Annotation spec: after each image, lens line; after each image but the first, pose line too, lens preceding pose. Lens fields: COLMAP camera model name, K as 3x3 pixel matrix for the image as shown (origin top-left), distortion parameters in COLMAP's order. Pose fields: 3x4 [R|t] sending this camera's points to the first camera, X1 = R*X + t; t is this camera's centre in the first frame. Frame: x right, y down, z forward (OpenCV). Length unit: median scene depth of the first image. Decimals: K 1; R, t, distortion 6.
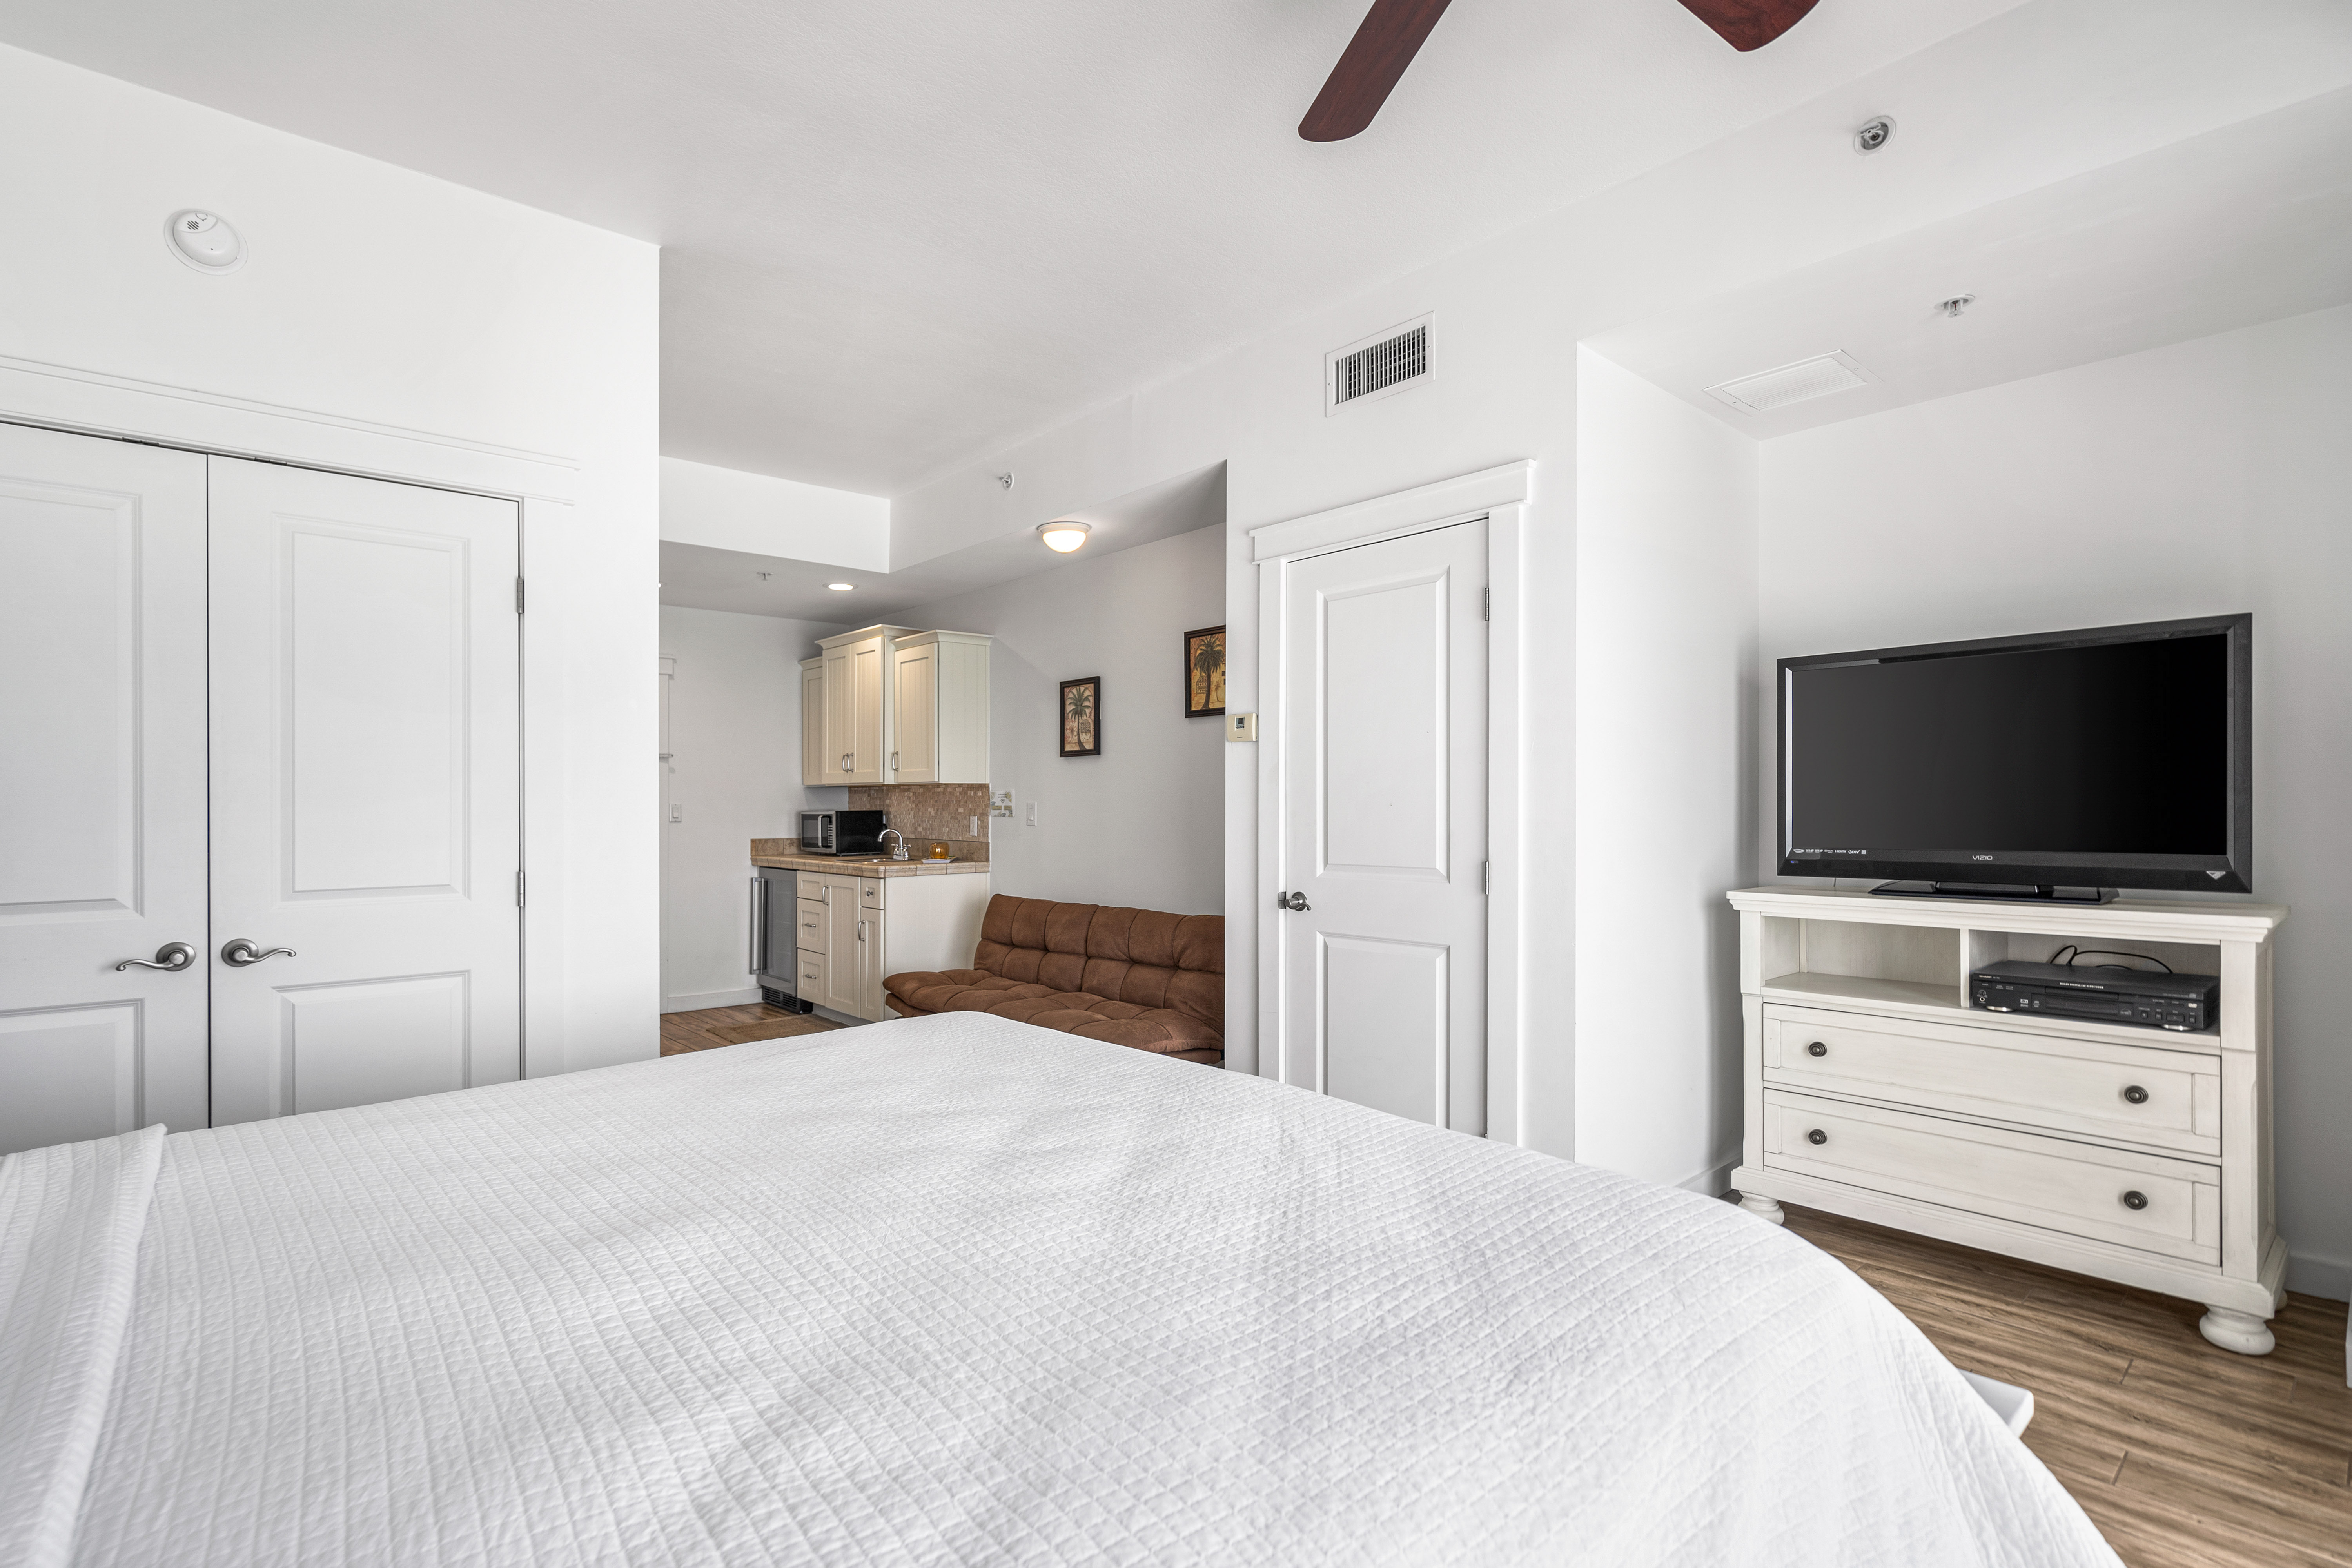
lens RADIAL K [[1120.3, 0, 1173.5], [0, 1120.3, 817.0], [0, 0, 1]] dist [-0.000073, 0.000329]
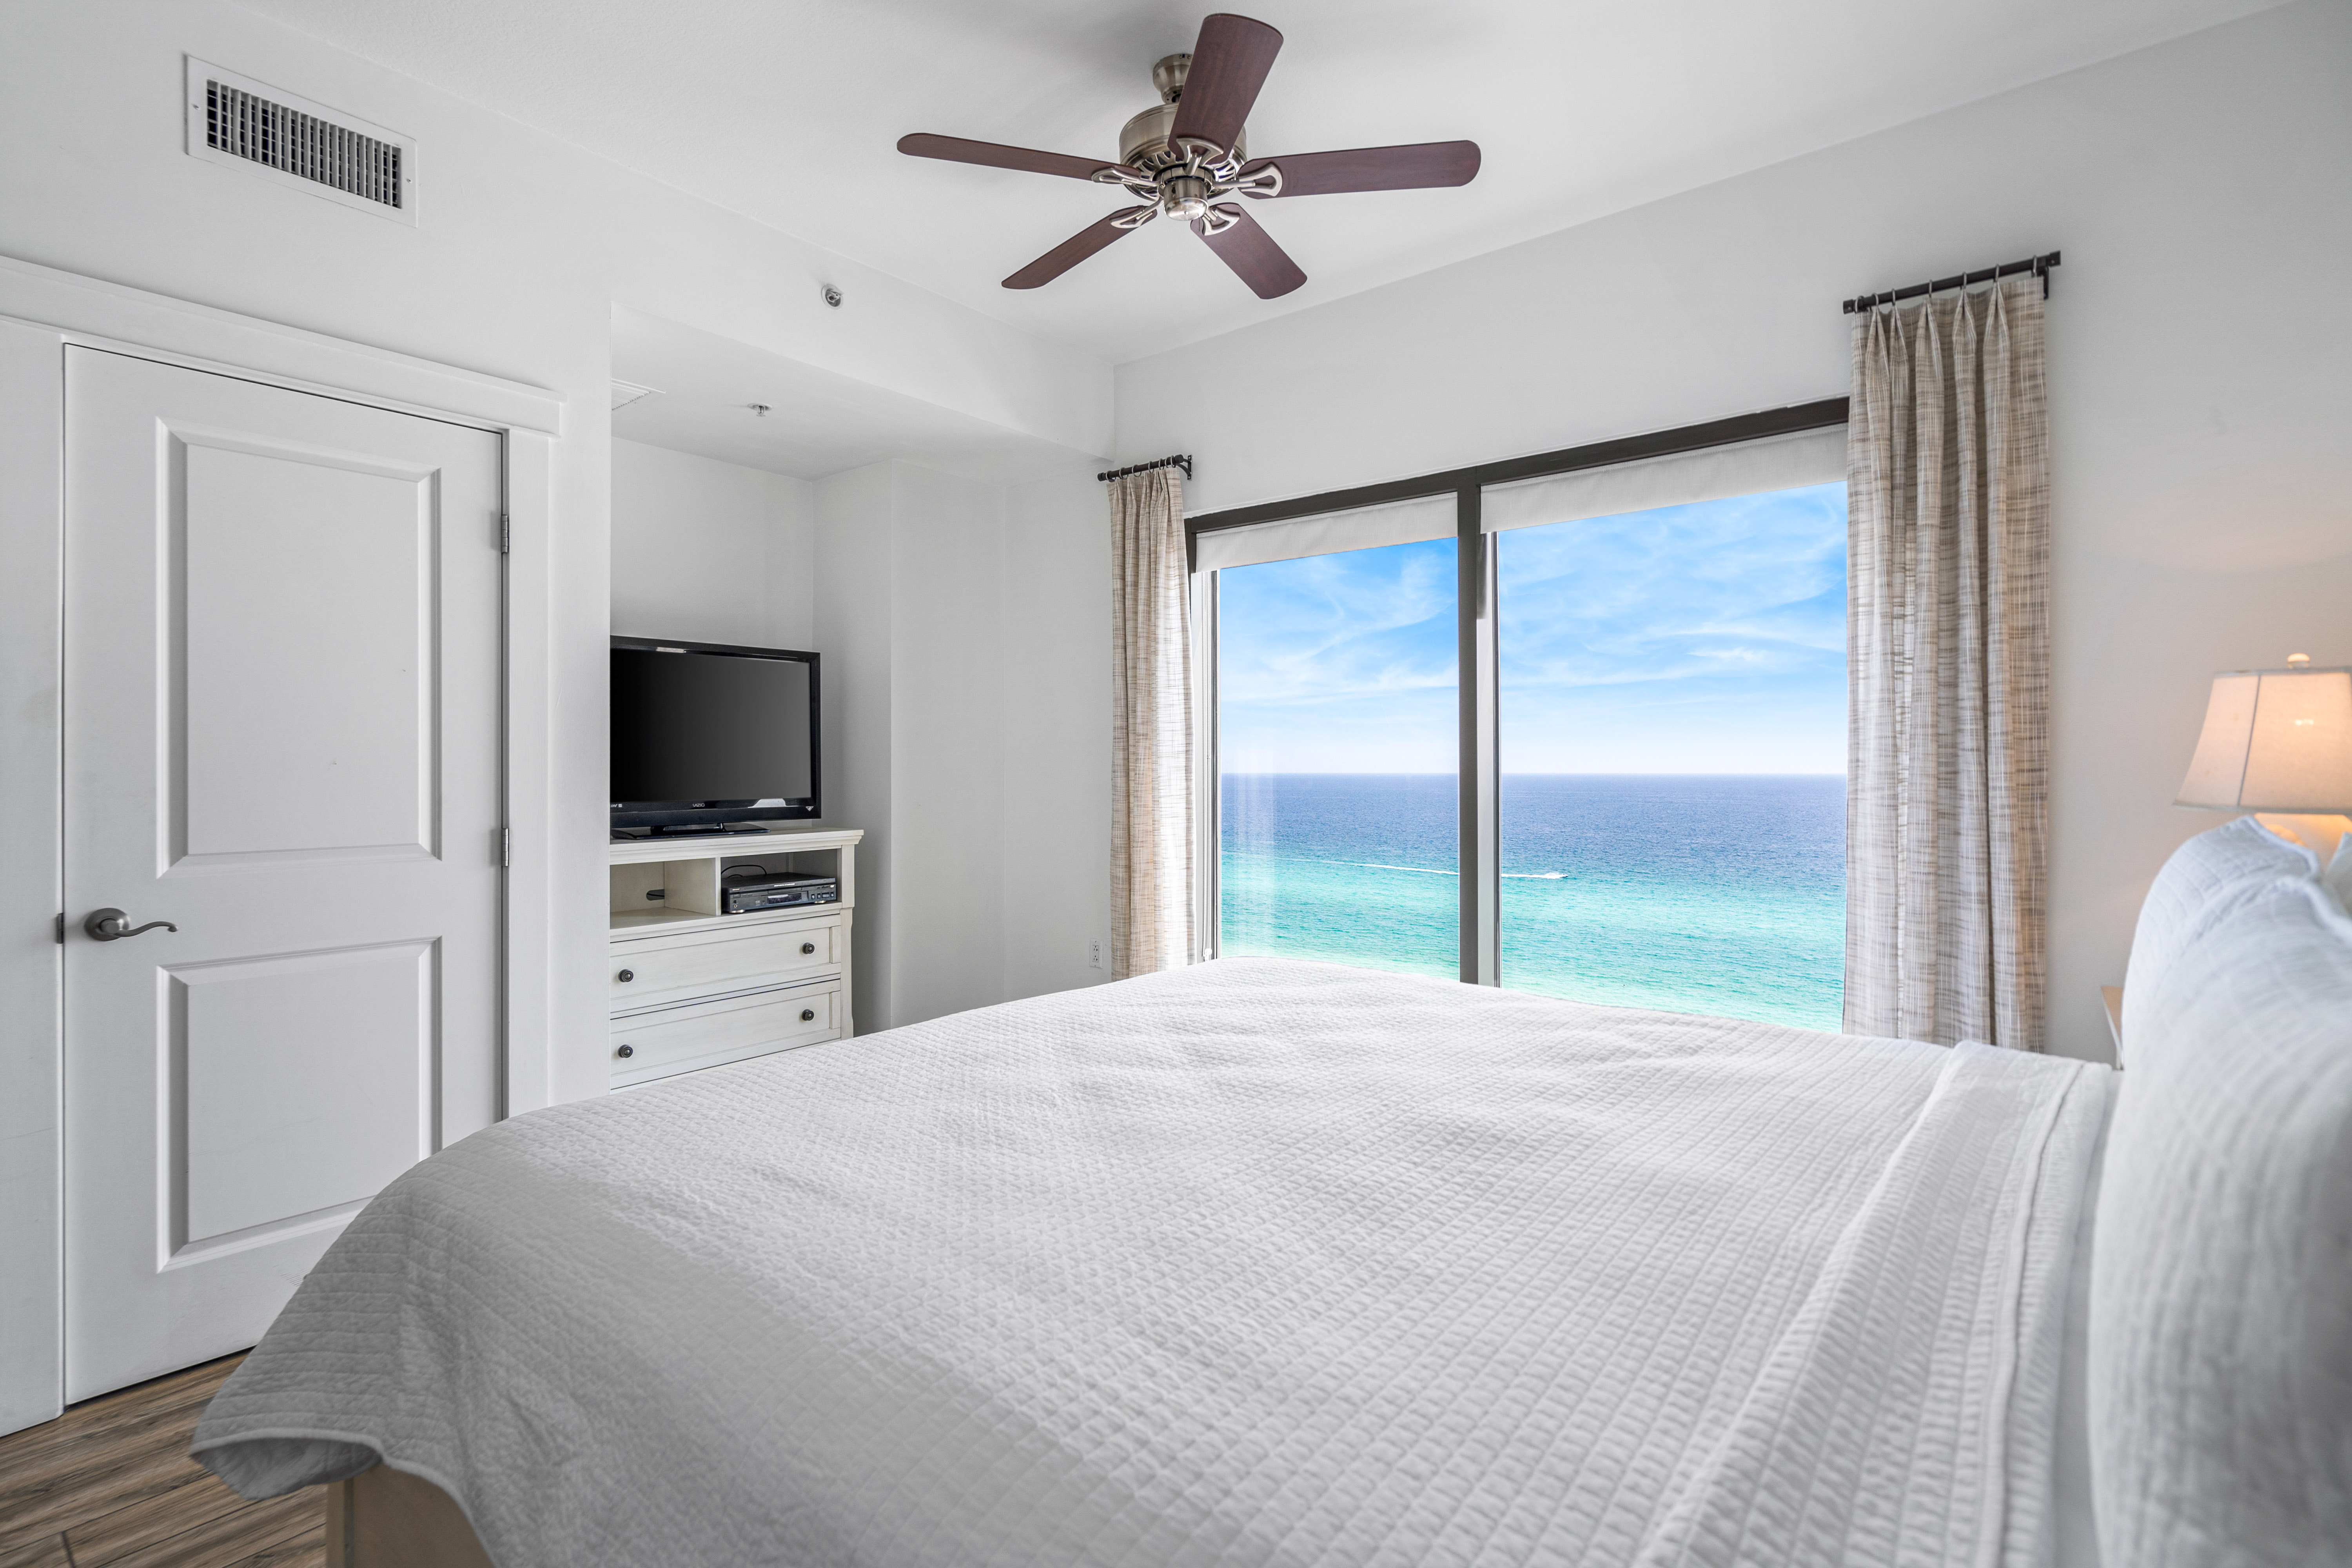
lens RADIAL K [[1096.1, 0, 1173.0], [0, 1096.1, 777.4], [0, 0, 1]] dist [-0.002160, 0.001741]
pose [[-0.161027, -0.003725, 0.986943, -0.642374], [0.016099, 0.999850, 0.006400, 0.003319], [-0.986819, 0.016919, -0.160942, 0.622930]]
